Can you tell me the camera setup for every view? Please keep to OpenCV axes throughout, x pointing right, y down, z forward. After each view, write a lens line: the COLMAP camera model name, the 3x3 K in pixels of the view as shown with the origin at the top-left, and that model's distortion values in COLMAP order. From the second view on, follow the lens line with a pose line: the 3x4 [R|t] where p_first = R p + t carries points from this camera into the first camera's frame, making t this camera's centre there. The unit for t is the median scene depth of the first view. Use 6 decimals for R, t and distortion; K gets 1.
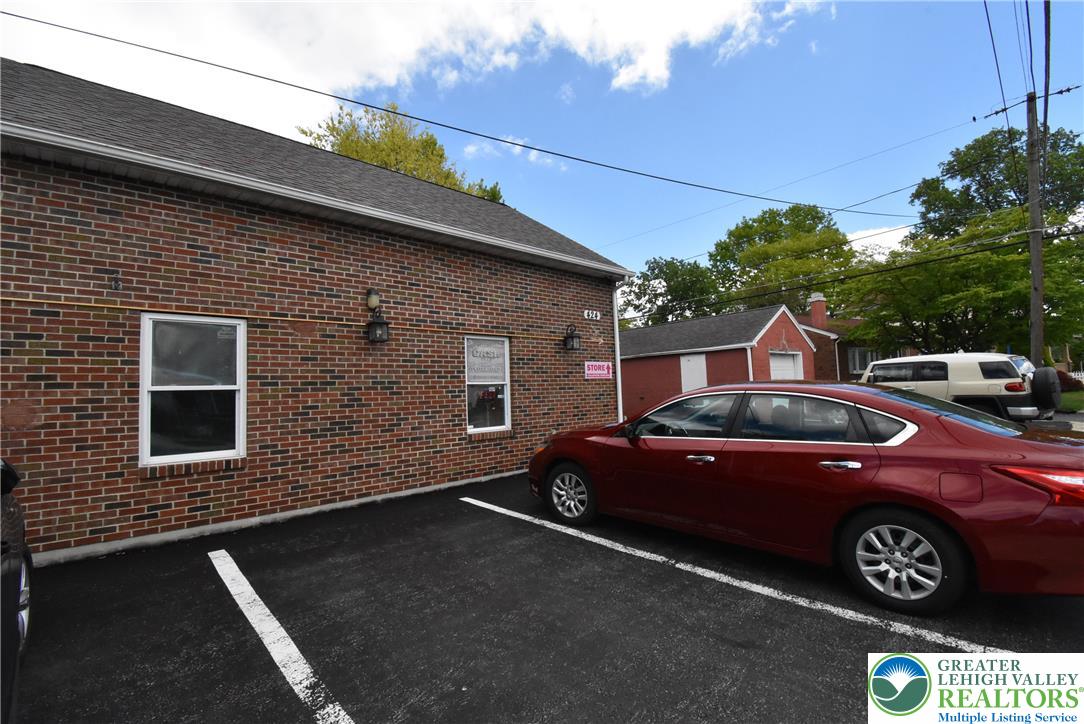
lens RADIAL K [[480.8, 0, 538.8], [0, 480.8, 364.0], [0, 0, 1]] dist [0.019867, -0.026736]
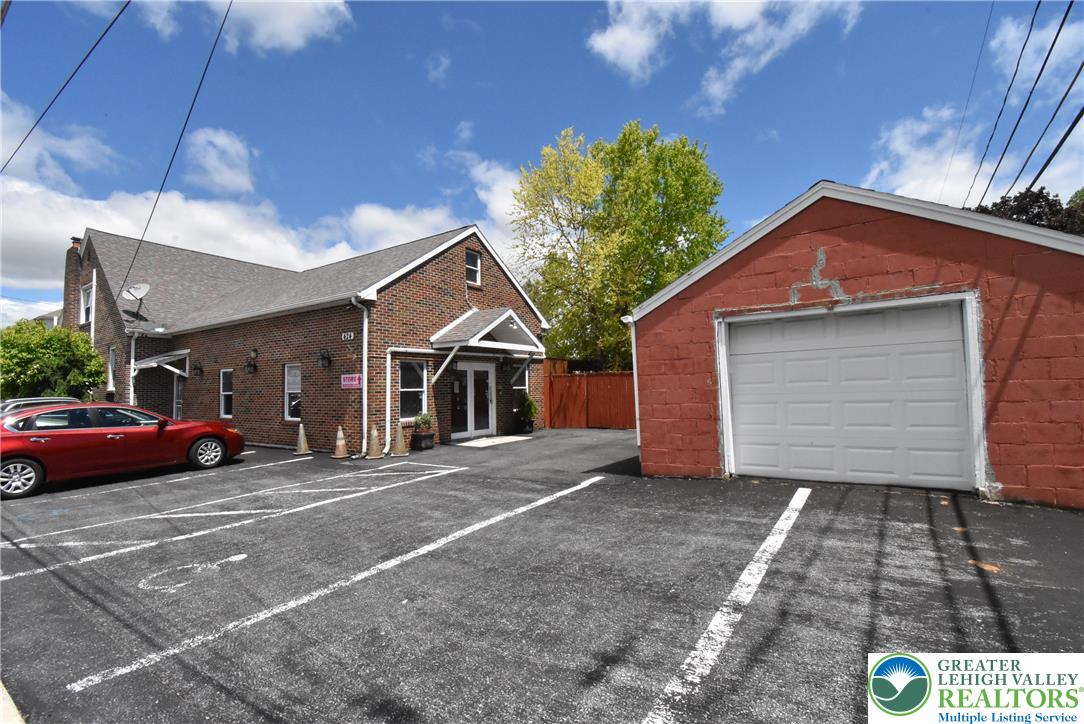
lens RADIAL K [[480.8, 0, 538.8], [0, 480.8, 364.0], [0, 0, 1]] dist [0.019867, -0.026736]
pose [[0.223825, -0.015995, -0.974498, 1.494351], [0.071109, 0.997469, -0.000039, 0.003167], [0.972032, -0.069286, 0.224396, 1.263174]]
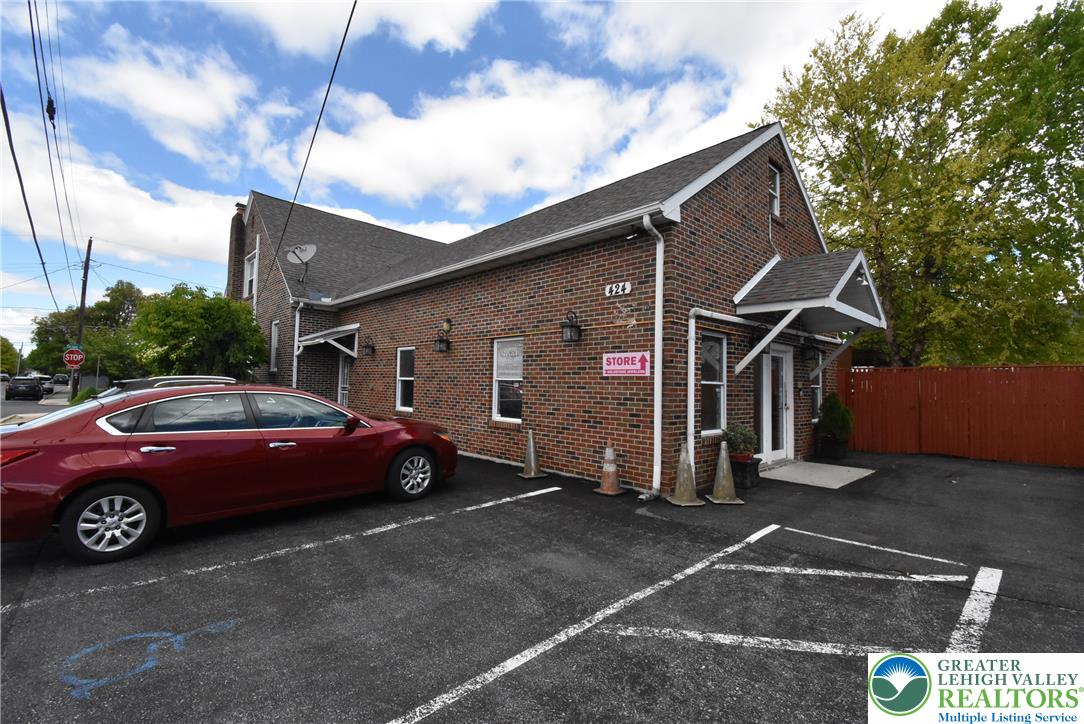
lens RADIAL K [[480.8, 0, 538.8], [0, 480.8, 364.0], [0, 0, 1]] dist [0.019867, -0.026736]
pose [[0.005241, -0.005520, -0.999971, 0.891854], [0.043996, 0.999018, -0.005285, 0.011022], [0.999018, -0.043967, 0.005479, 0.923217]]
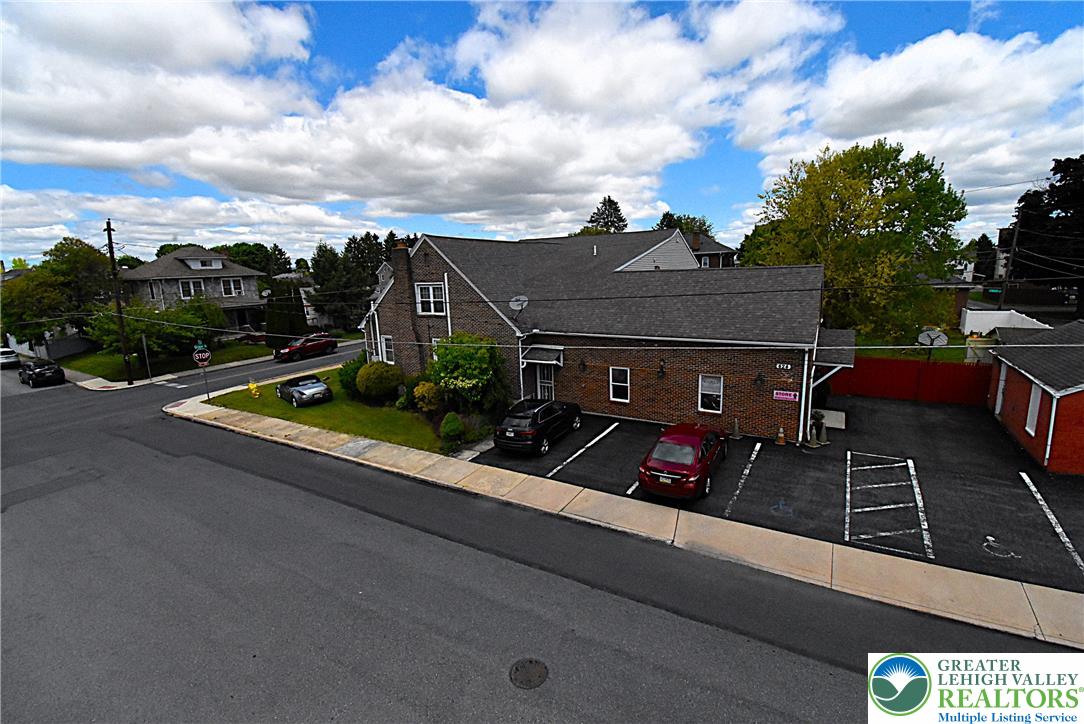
lens RADIAL K [[480.8, 0, 538.8], [0, 480.8, 364.0], [0, 0, 1]] dist [0.019867, -0.026736]
pose [[0.264519, 0.217523, -0.939528, 1.693626], [0.088900, 0.964582, 0.248353, -0.692433], [0.960274, -0.149218, 0.235812, -0.354514]]
